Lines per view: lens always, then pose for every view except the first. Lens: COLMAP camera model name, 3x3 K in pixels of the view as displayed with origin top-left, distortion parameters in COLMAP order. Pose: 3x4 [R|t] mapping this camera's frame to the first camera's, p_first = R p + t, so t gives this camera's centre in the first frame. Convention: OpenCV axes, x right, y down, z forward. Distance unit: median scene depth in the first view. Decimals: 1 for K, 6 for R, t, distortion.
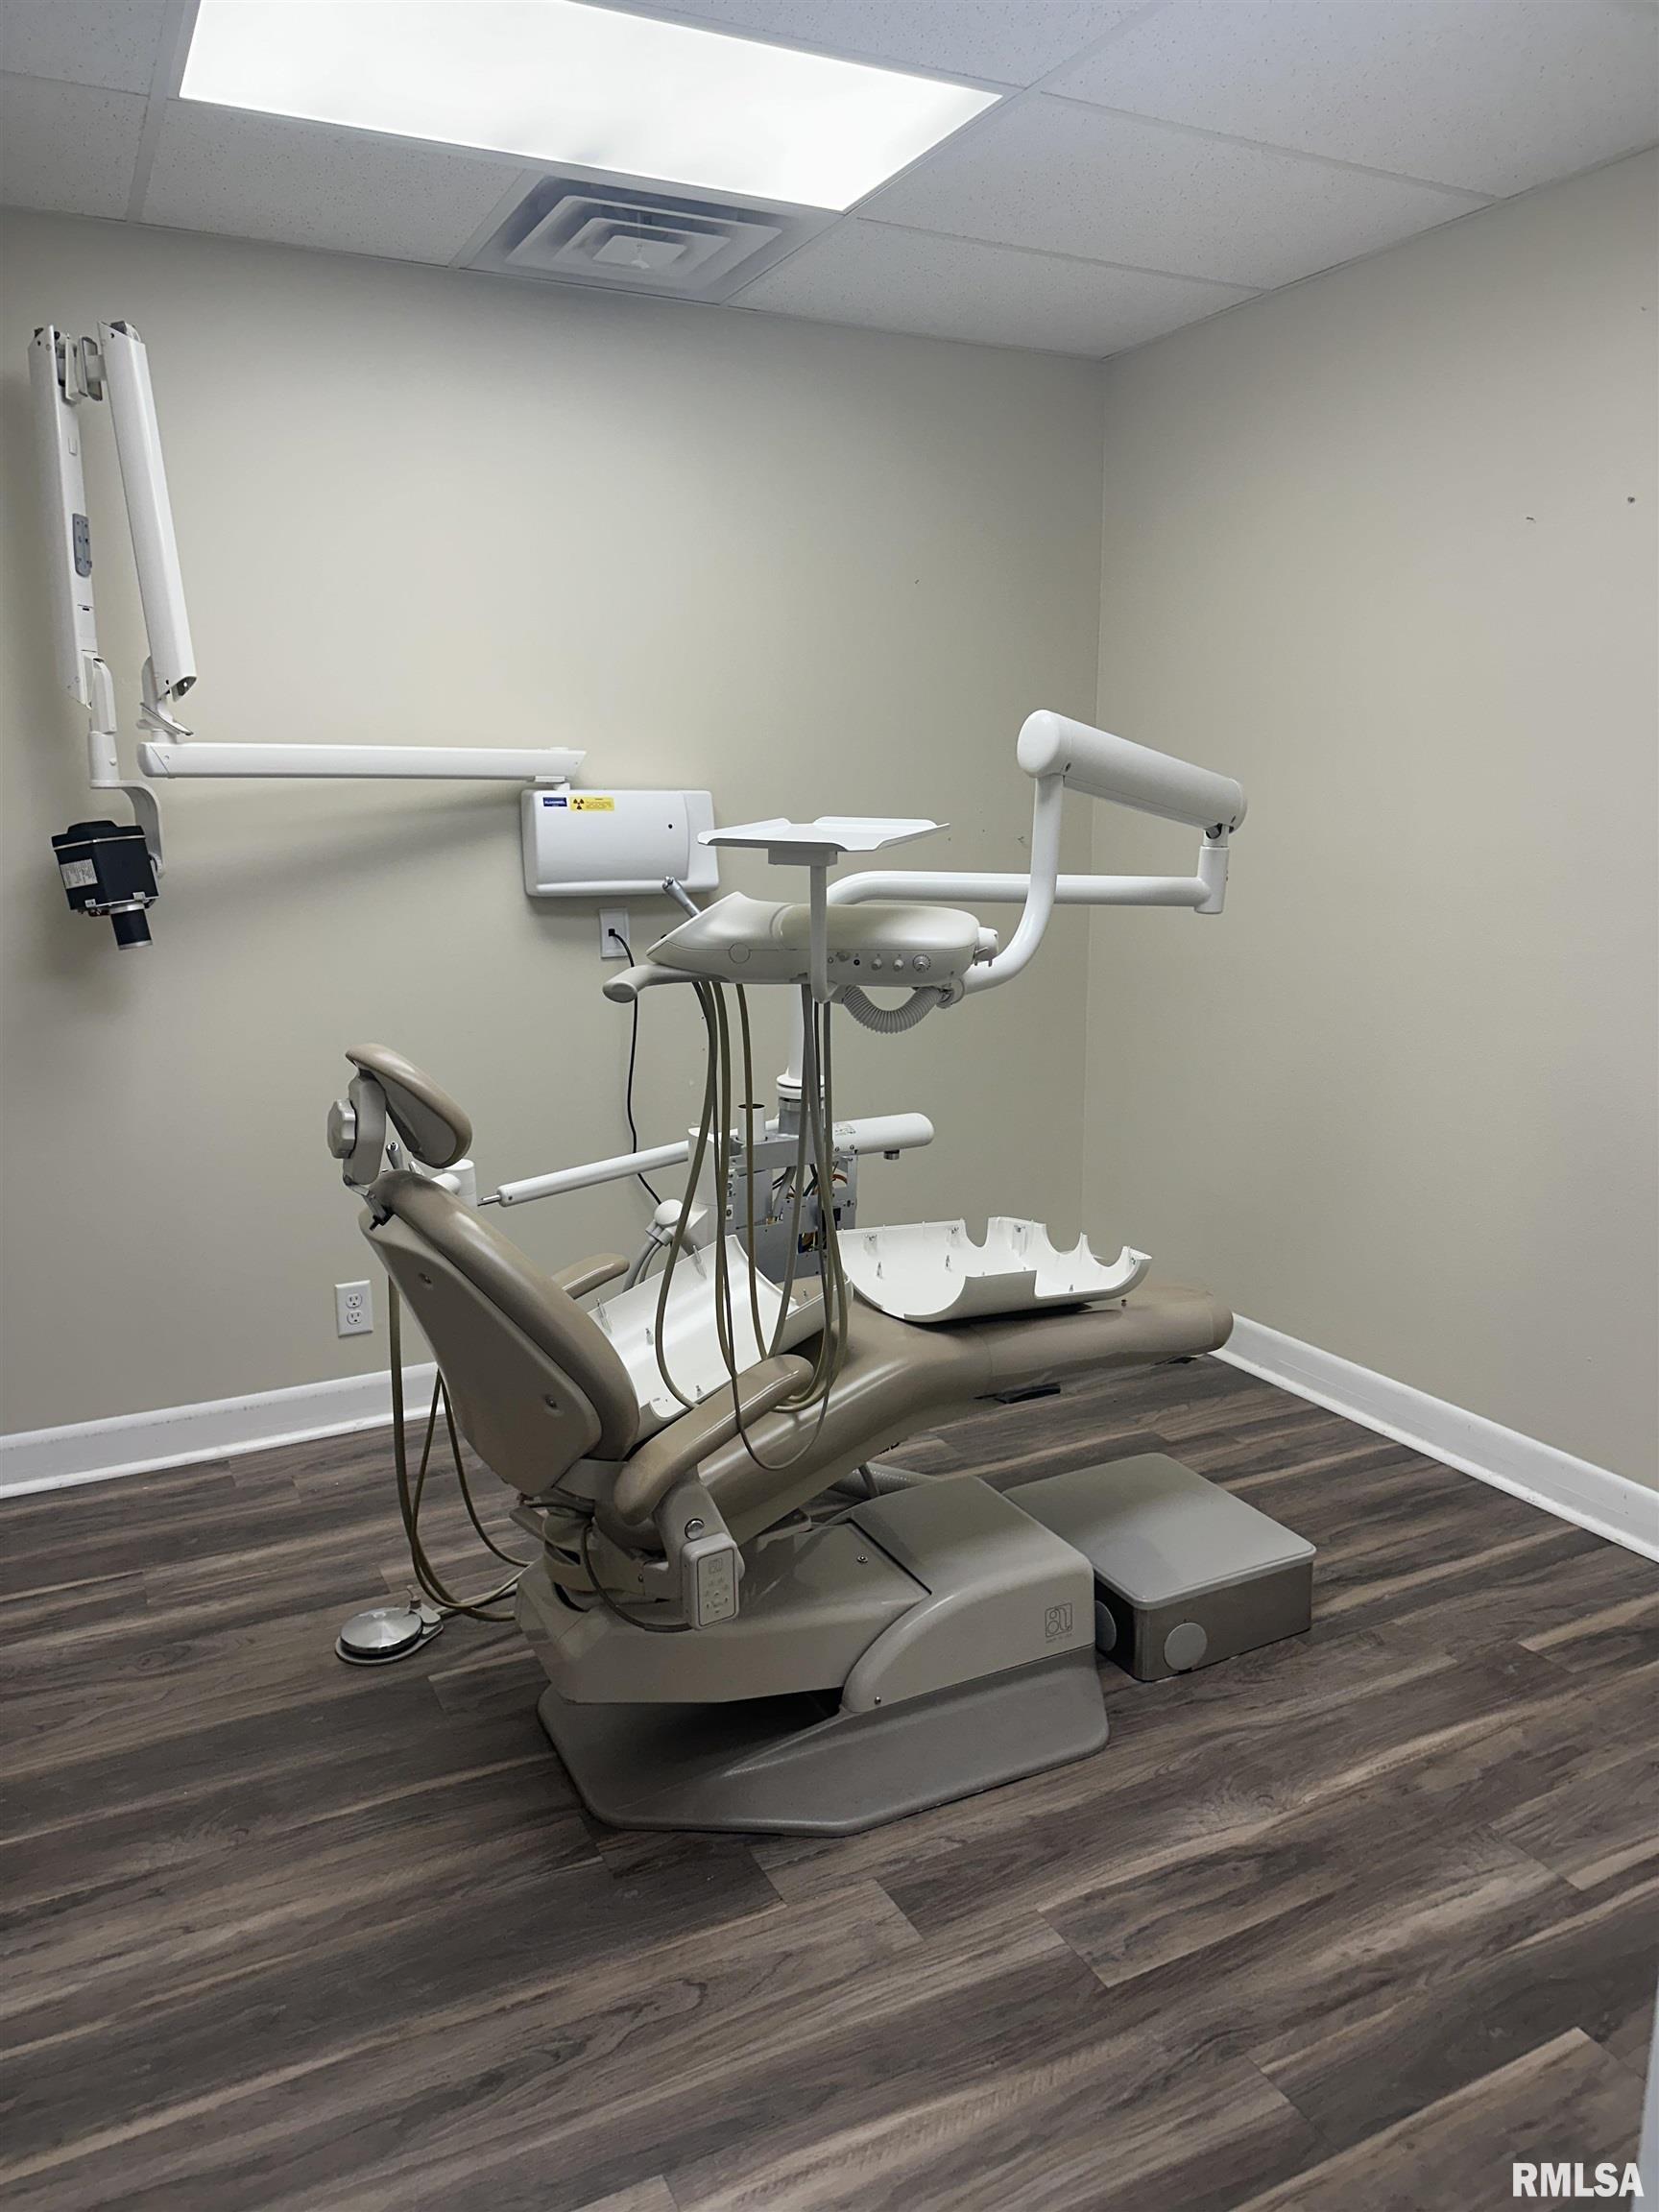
lens RADIAL K [[1558.6, 0, 832.5], [0, 1558.6, 1085.2], [0, 0, 1]] dist [0.043597, -0.038142]
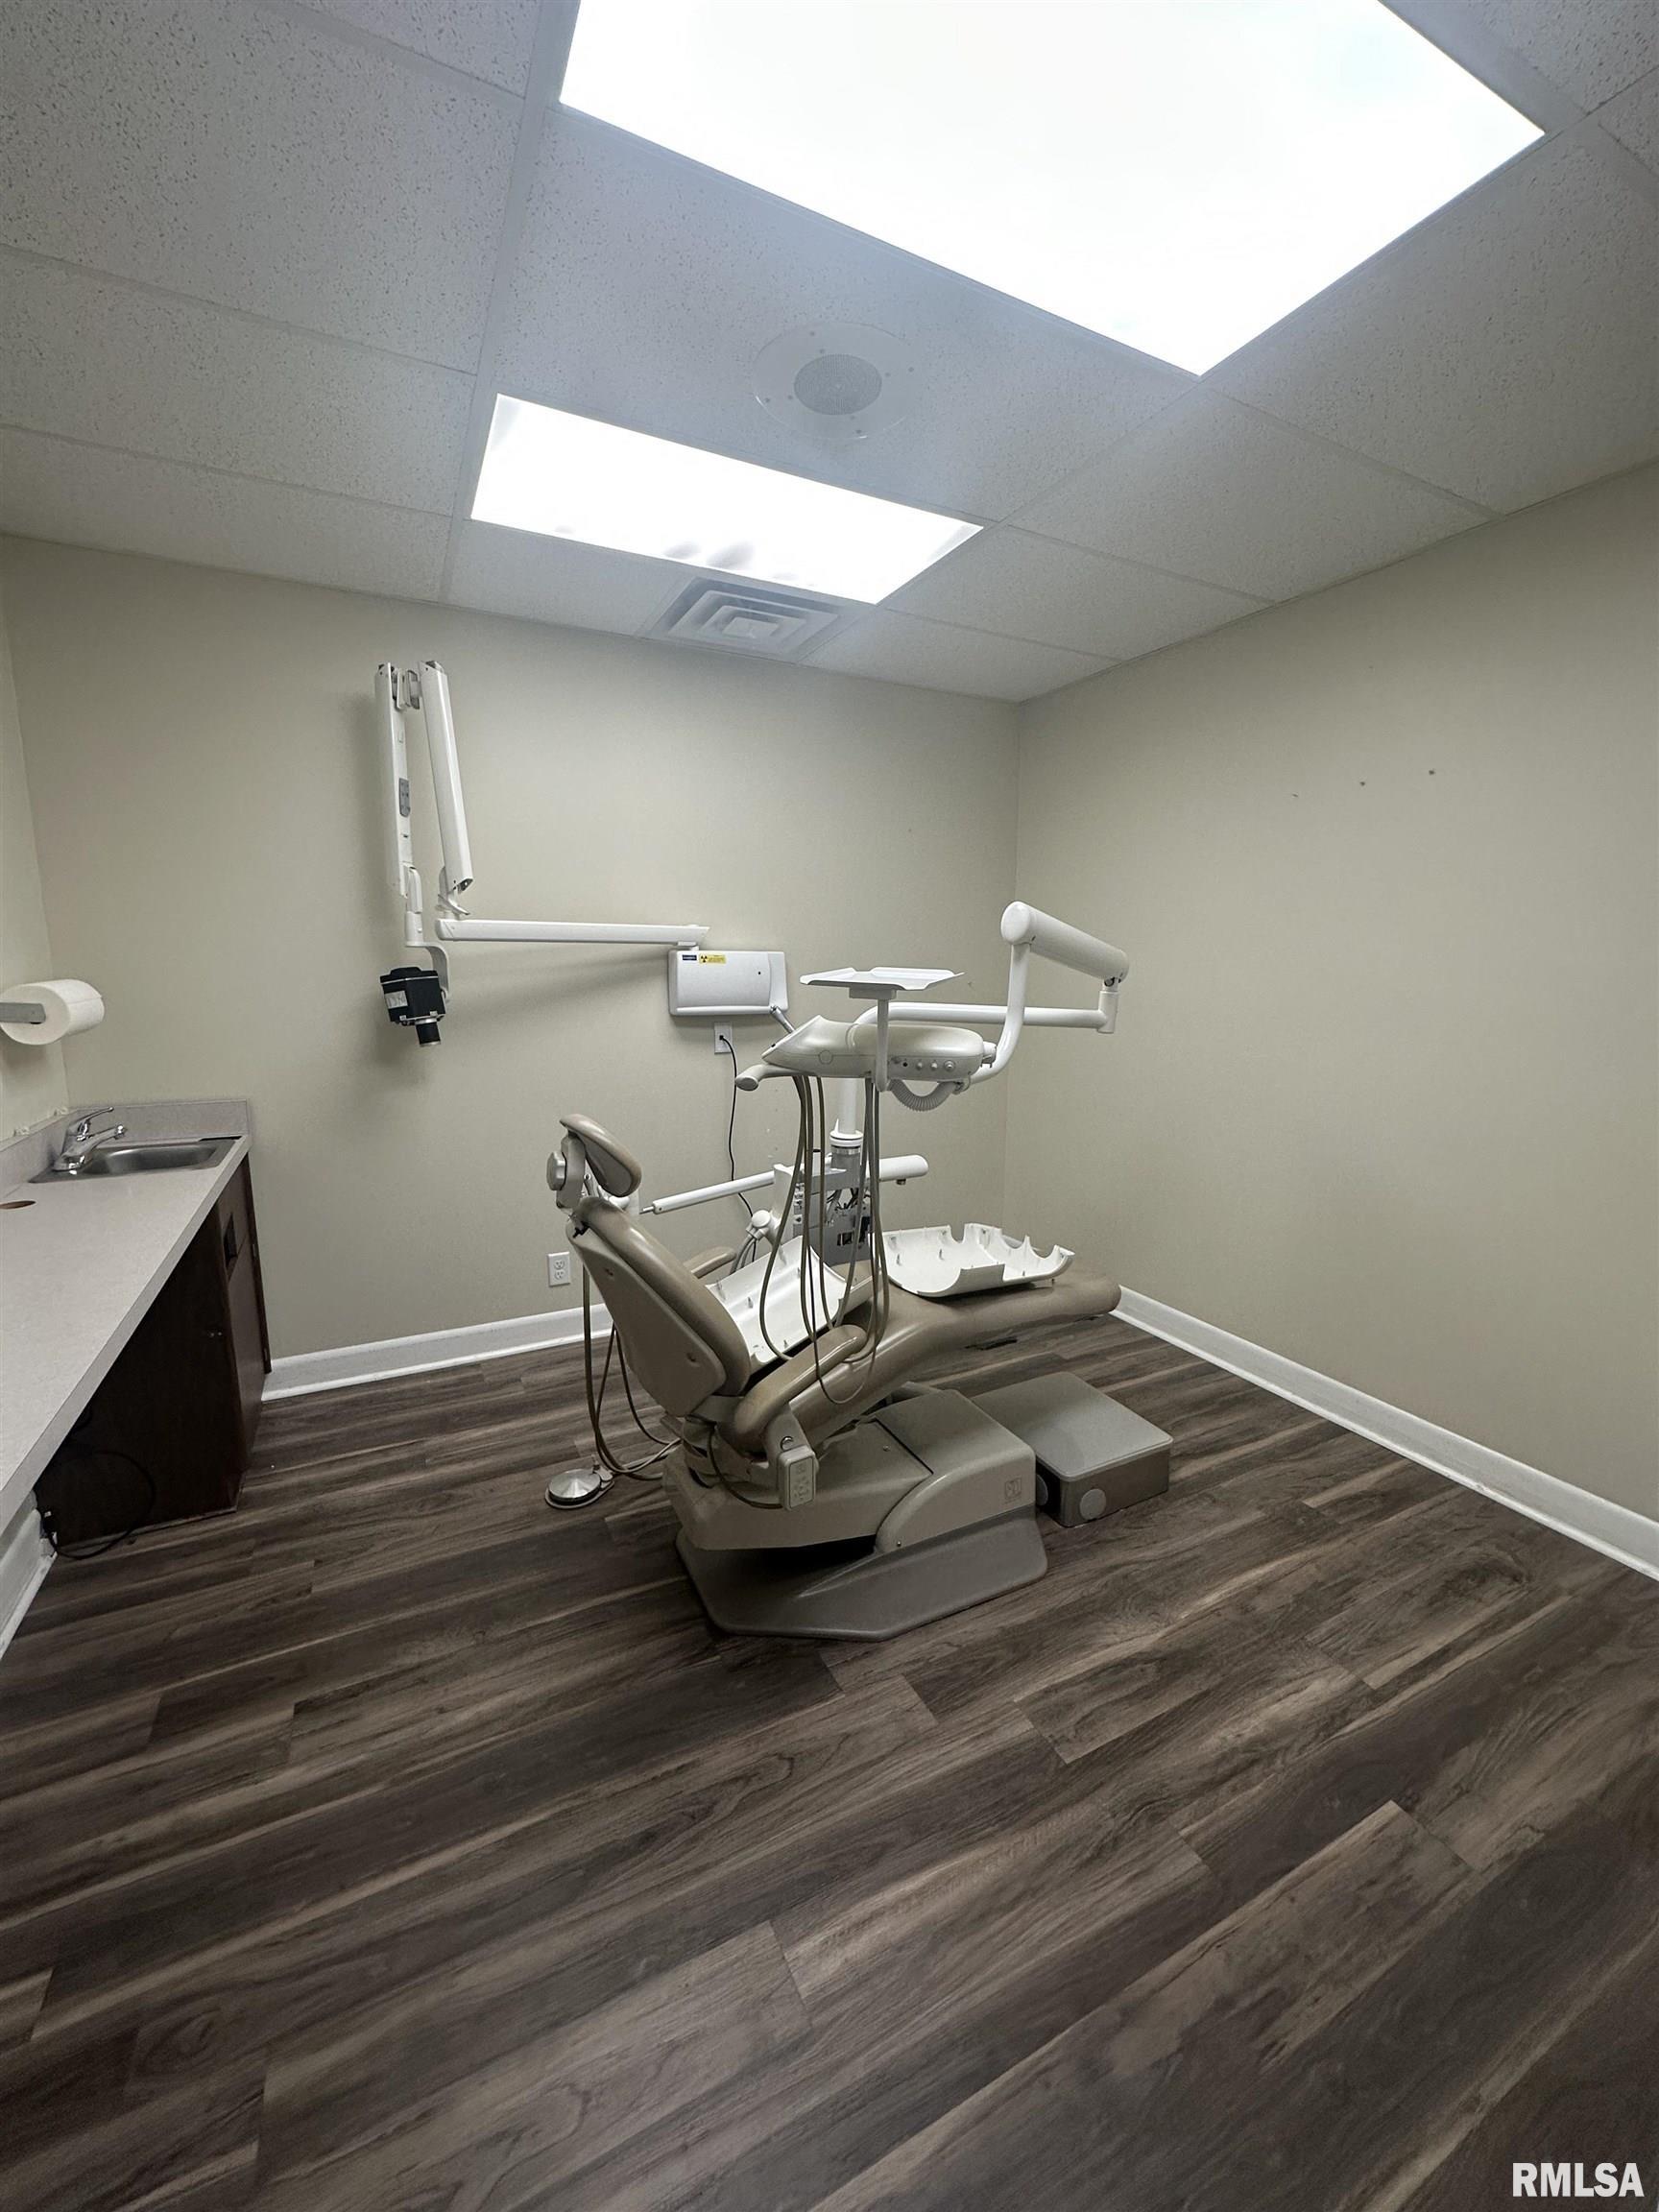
lens RADIAL K [[877.1, 0, 834.2], [0, 877.1, 1094.8], [0, 0, 1]] dist [0.000110, 0.000344]
pose [[0.999902, 0.013108, 0.004911, -0.044868], [-0.012948, 0.999429, -0.031218, -0.018939], [-0.005318, 0.031152, 0.999501, 0.135211]]
